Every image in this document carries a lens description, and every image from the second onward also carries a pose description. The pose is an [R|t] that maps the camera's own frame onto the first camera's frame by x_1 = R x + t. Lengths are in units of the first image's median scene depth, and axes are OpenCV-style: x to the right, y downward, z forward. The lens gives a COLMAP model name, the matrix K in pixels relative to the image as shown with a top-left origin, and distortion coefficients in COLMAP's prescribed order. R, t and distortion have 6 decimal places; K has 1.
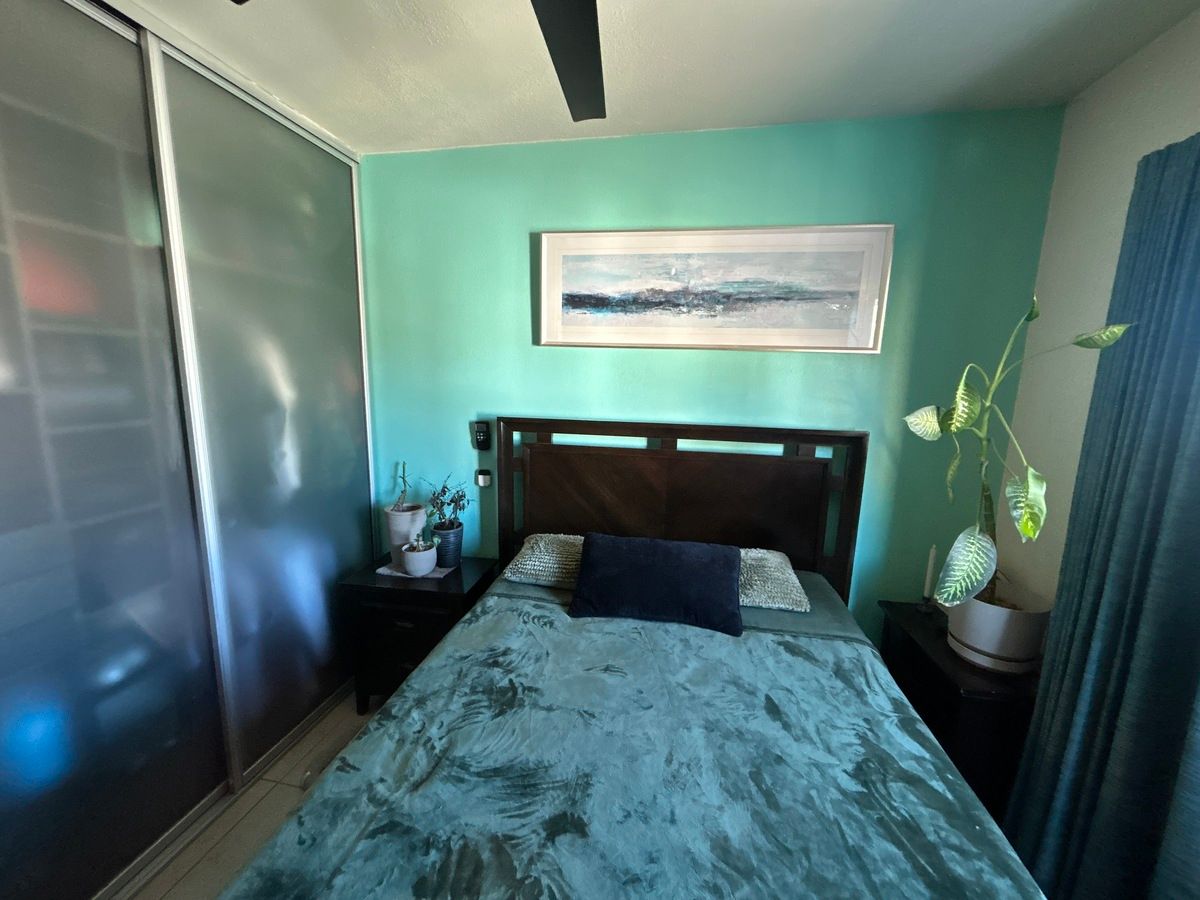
lens RADIAL K [[479.4, 0, 596.9], [0, 479.4, 448.8], [0, 0, 1]] dist [-0.002134, 0.001527]
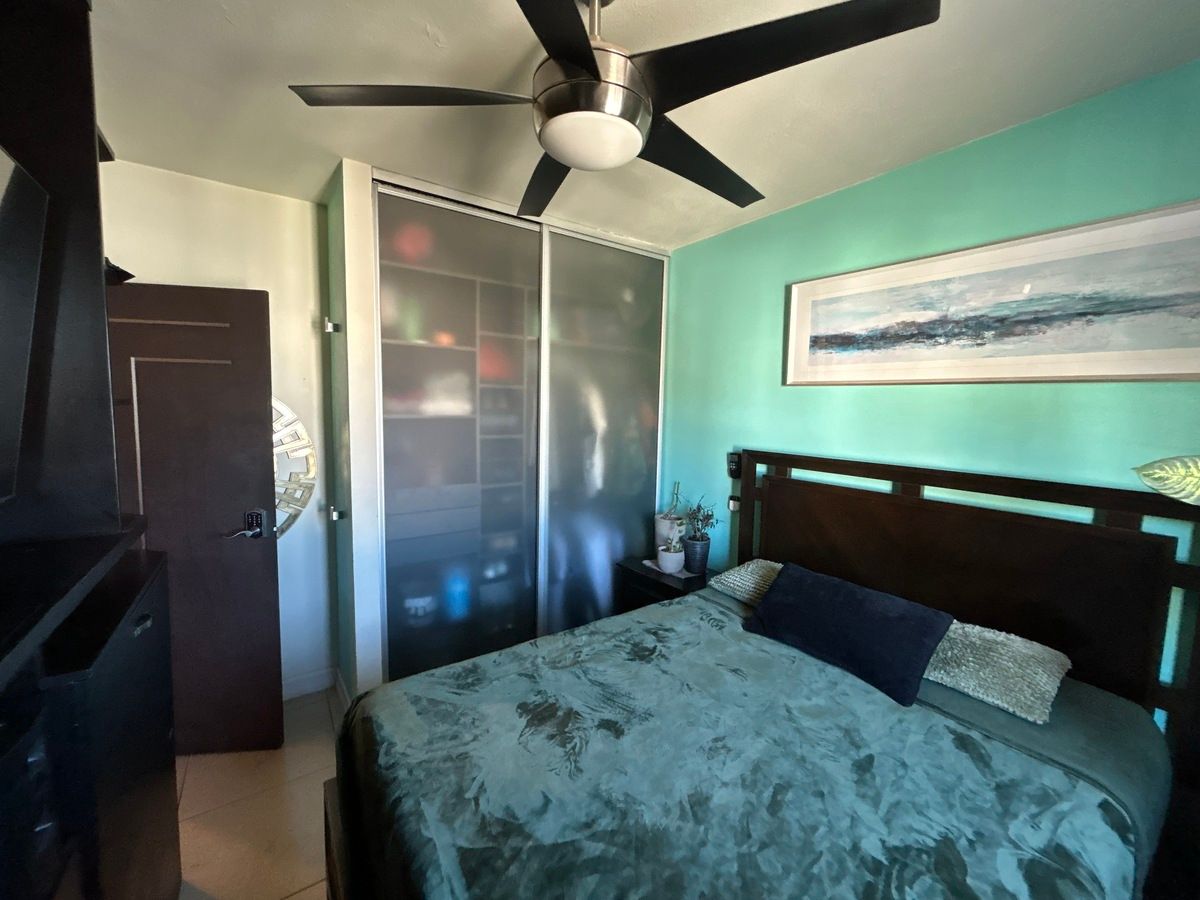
lens RADIAL K [[479.4, 0, 599.5], [0, 479.4, 449.0], [0, 0, 1]] dist [-0.002134, 0.001527]
pose [[0.718501, 0.058112, -0.693094, 0.414597], [-0.117974, 0.992246, -0.039104, 0.021539], [0.685447, 0.109864, 0.719786, -0.058011]]
